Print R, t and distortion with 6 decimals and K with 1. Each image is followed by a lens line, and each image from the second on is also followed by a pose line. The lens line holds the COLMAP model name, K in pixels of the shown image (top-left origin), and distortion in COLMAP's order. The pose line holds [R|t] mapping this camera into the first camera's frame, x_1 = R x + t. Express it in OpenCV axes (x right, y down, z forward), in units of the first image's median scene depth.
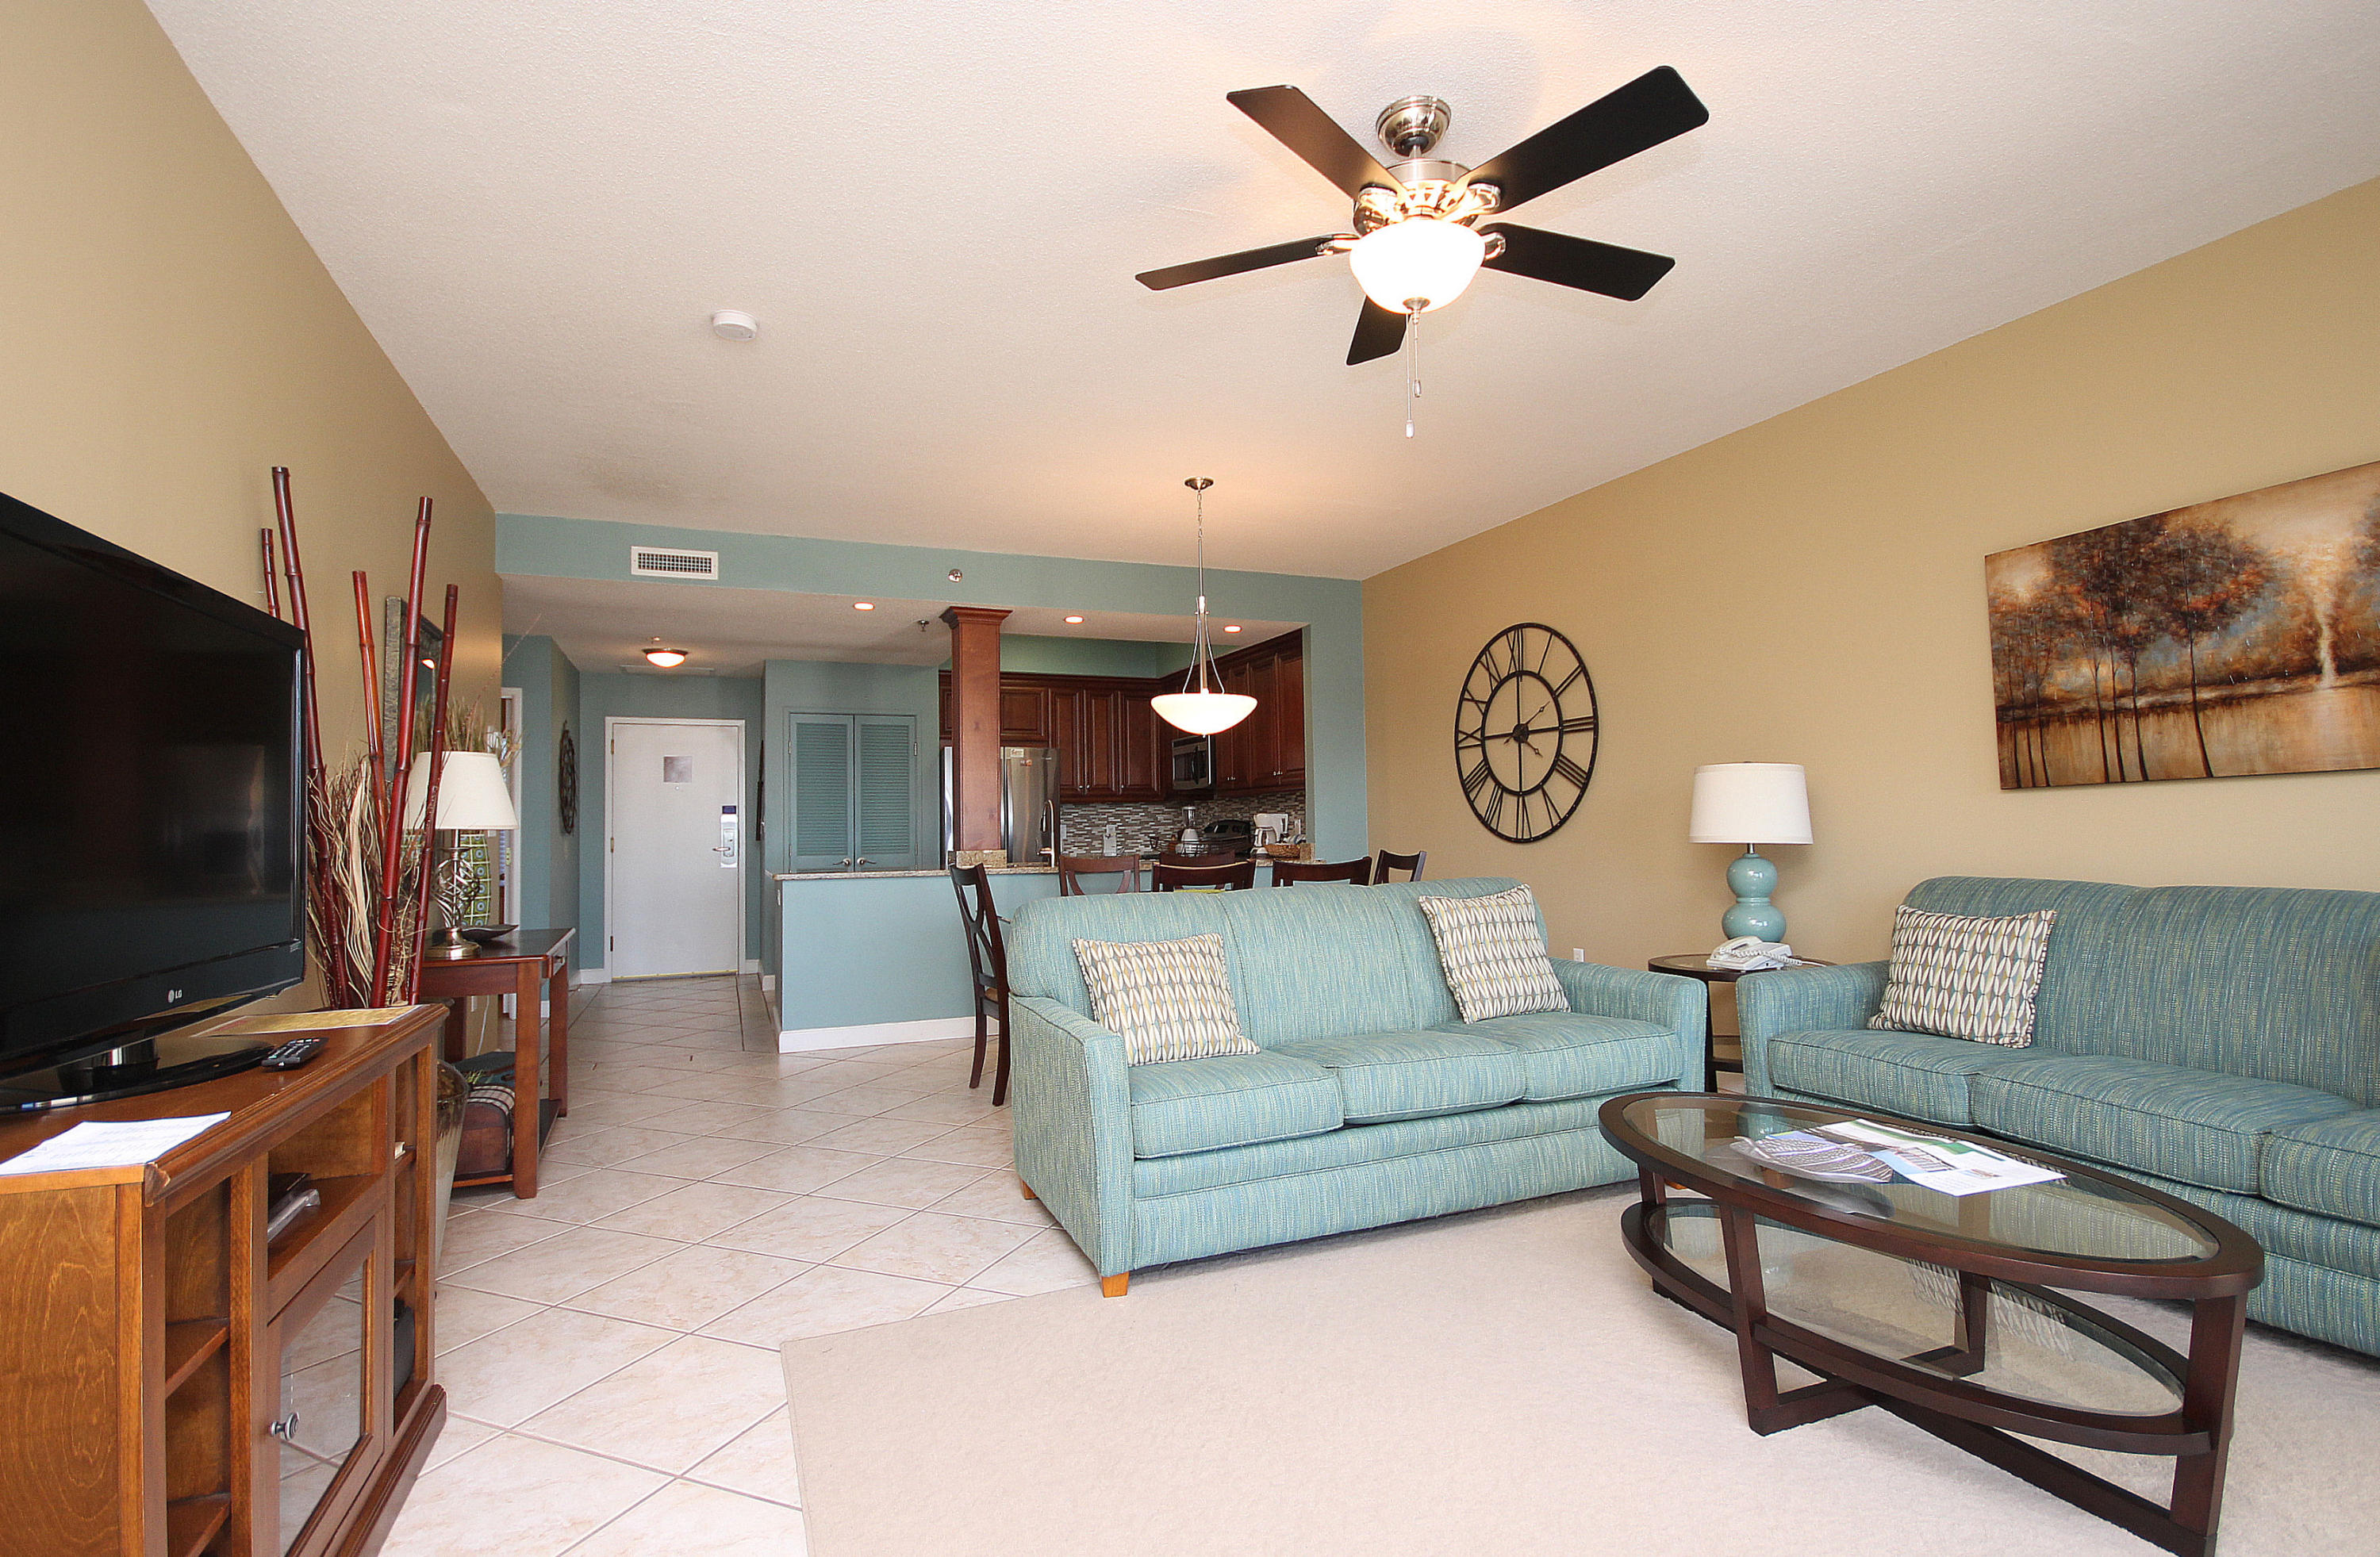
lens RADIAL K [[1135.2, 0, 1213.2], [0, 1135.2, 790.3], [0, 0, 1]] dist [-0.006056, -0.000116]
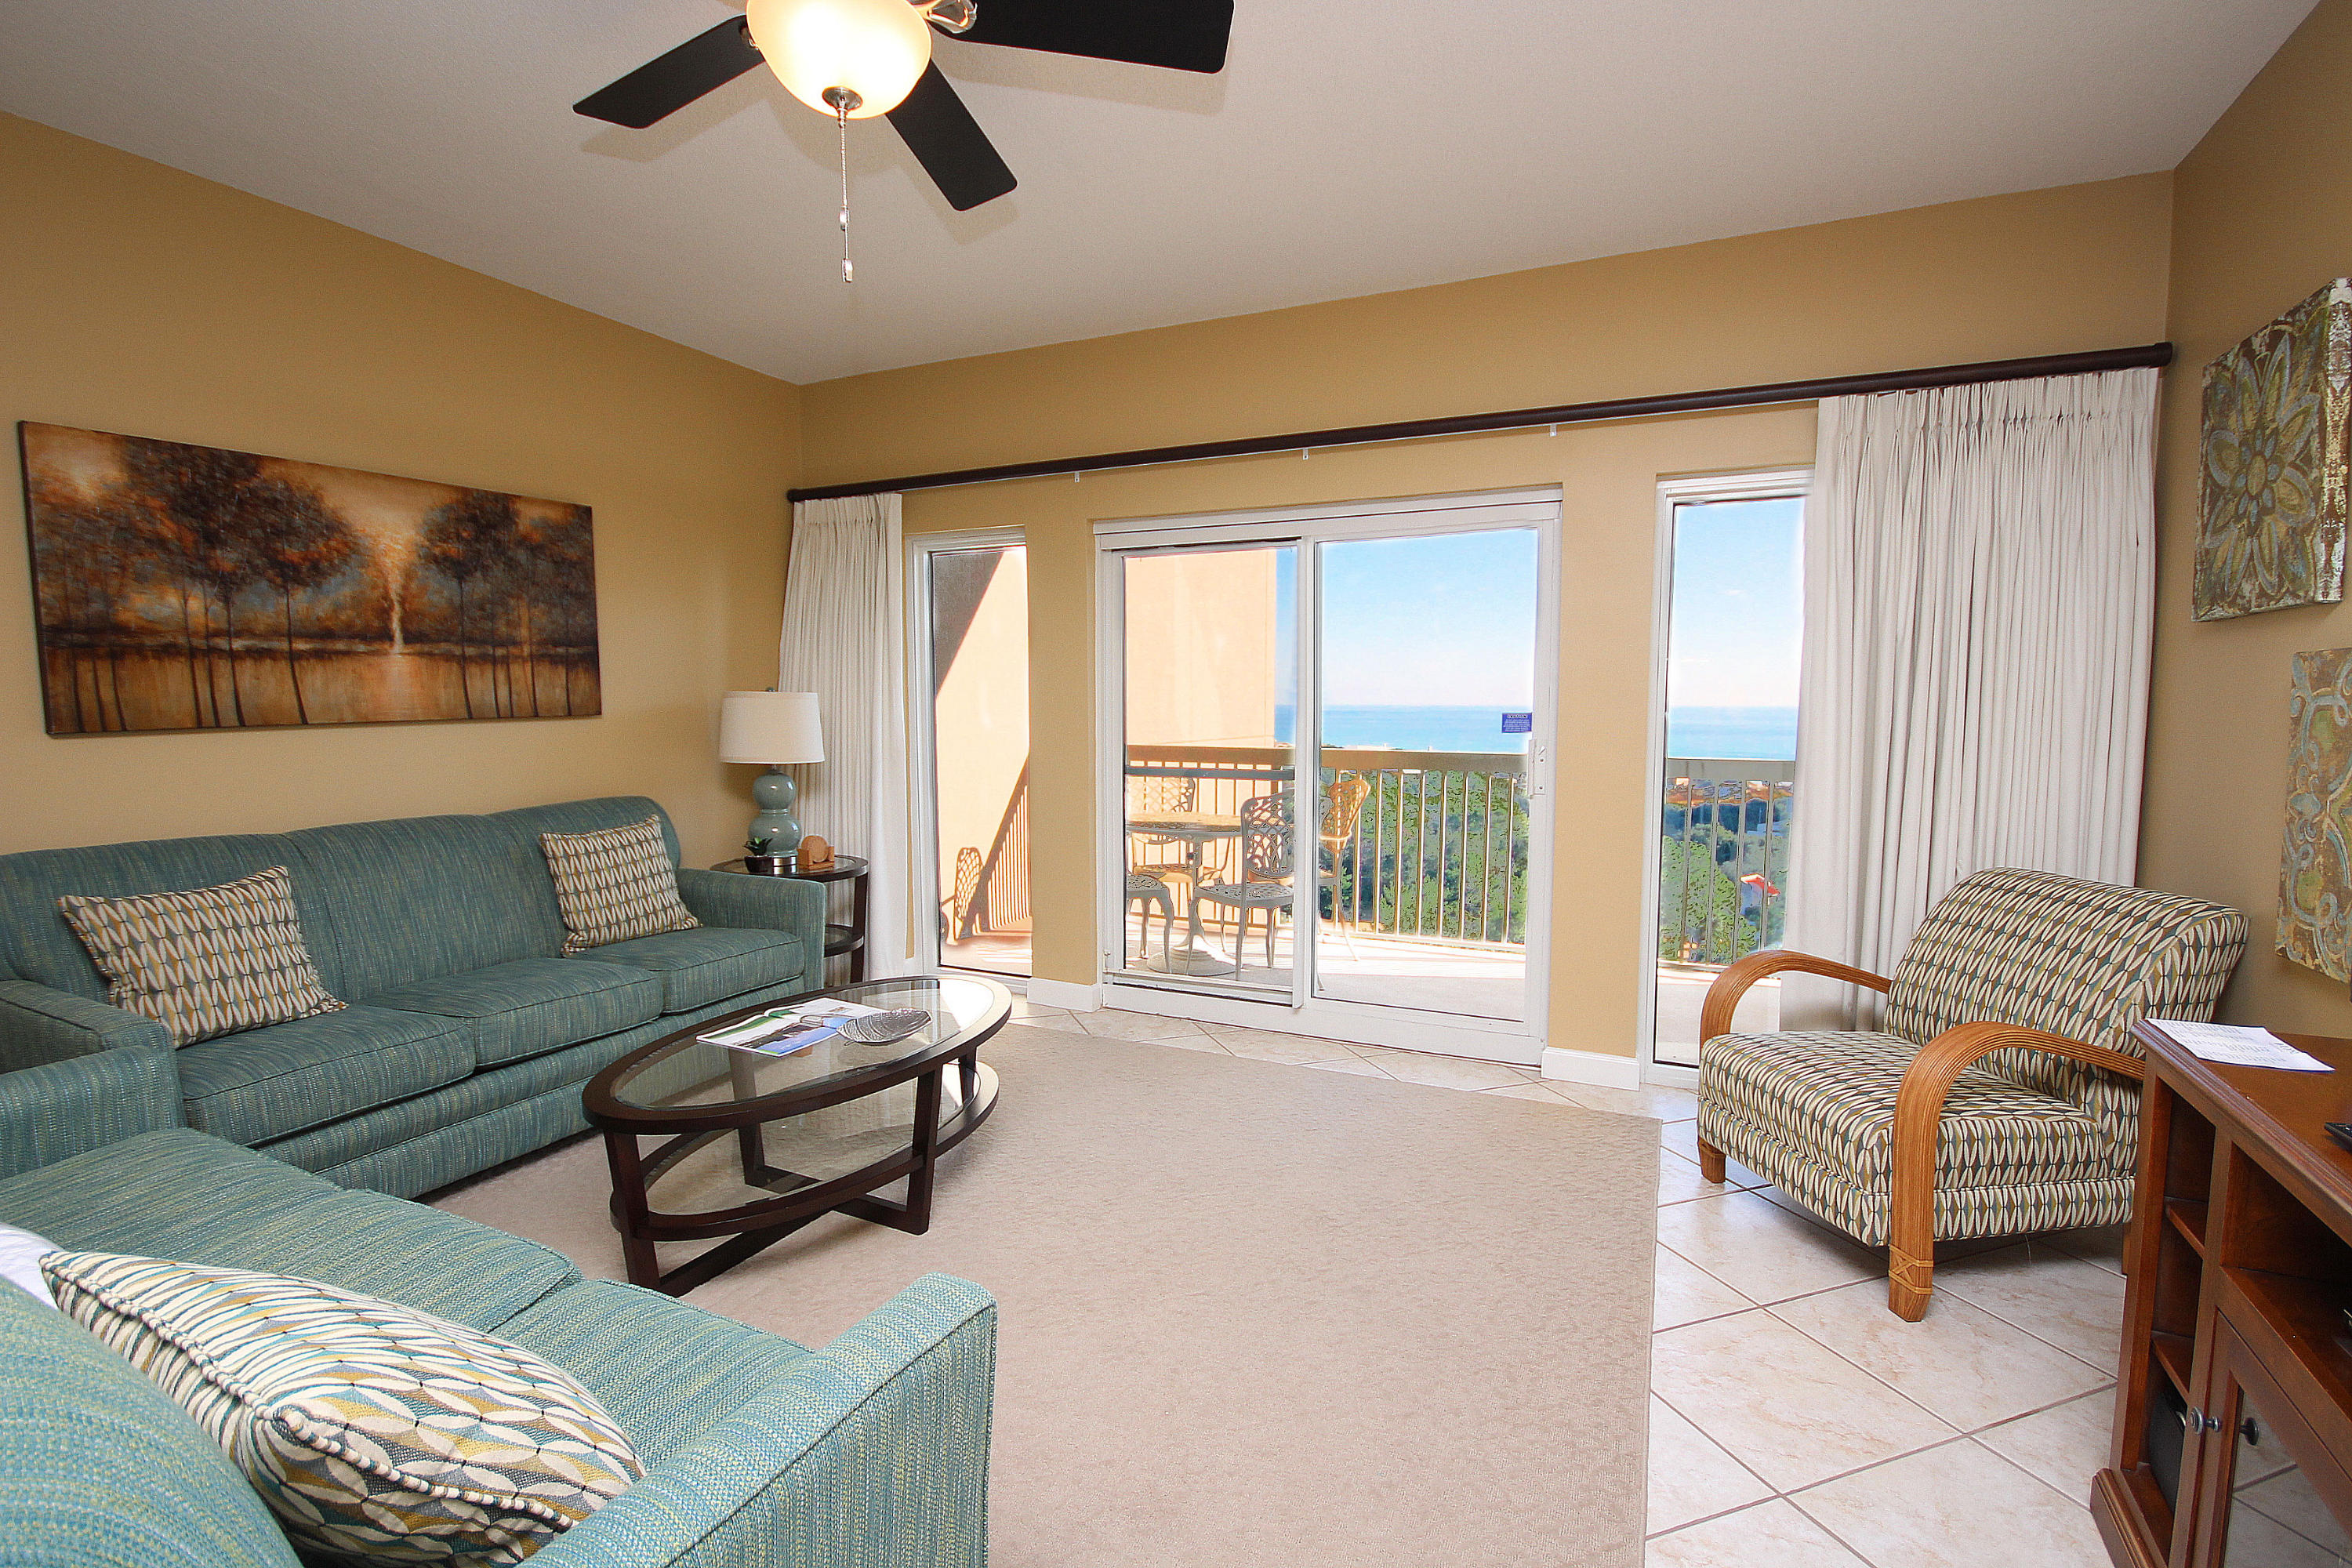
lens RADIAL K [[1083.6, 0, 1176.1], [0, 1083.6, 790.7], [0, 0, 1]] dist [0.008730, -0.011225]
pose [[-0.666729, -0.048020, 0.743751, -0.388310], [-0.016215, 0.998621, 0.049940, -0.012235], [-0.745123, 0.021237, -0.666588, 0.977694]]
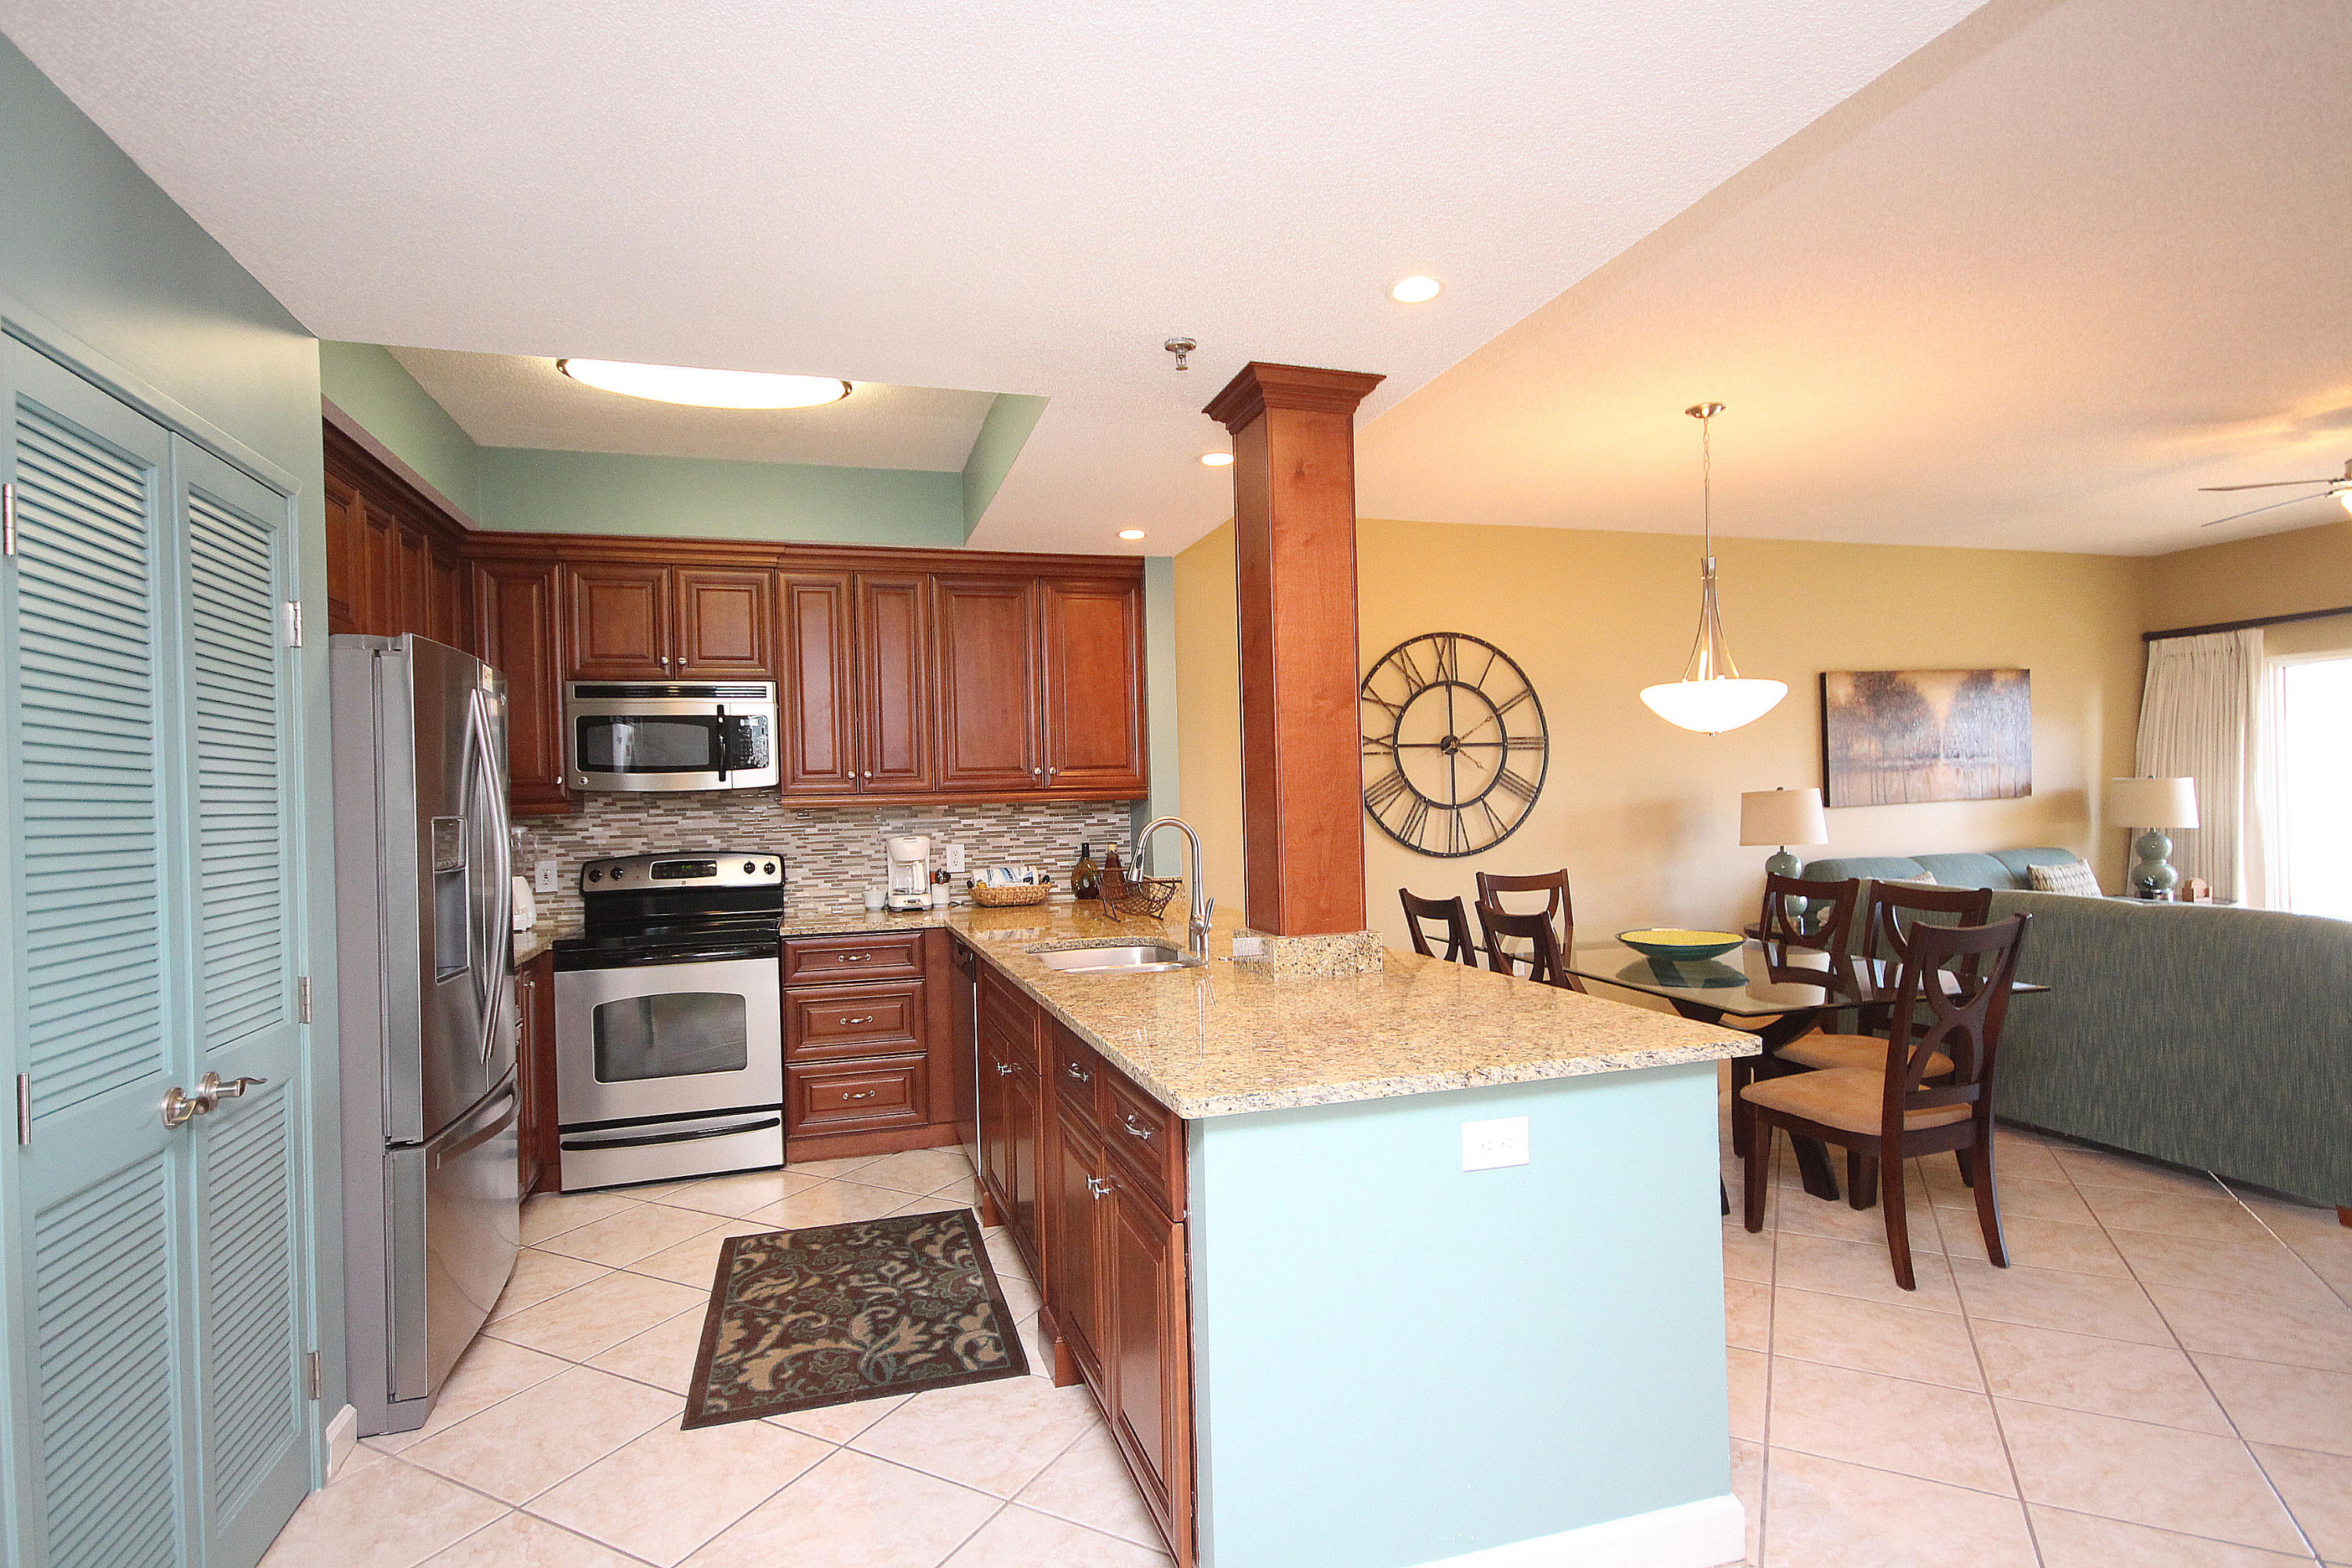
lens RADIAL K [[1161.8, 0, 1183.7], [0, 1161.8, 792.1], [0, 0, 1]] dist [0.006937, -0.002987]
pose [[0.103491, 0.012986, 0.994546, -1.265054], [-0.011127, 0.999867, -0.011898, 0.007944], [-0.994568, -0.009835, 0.103622, 1.919156]]
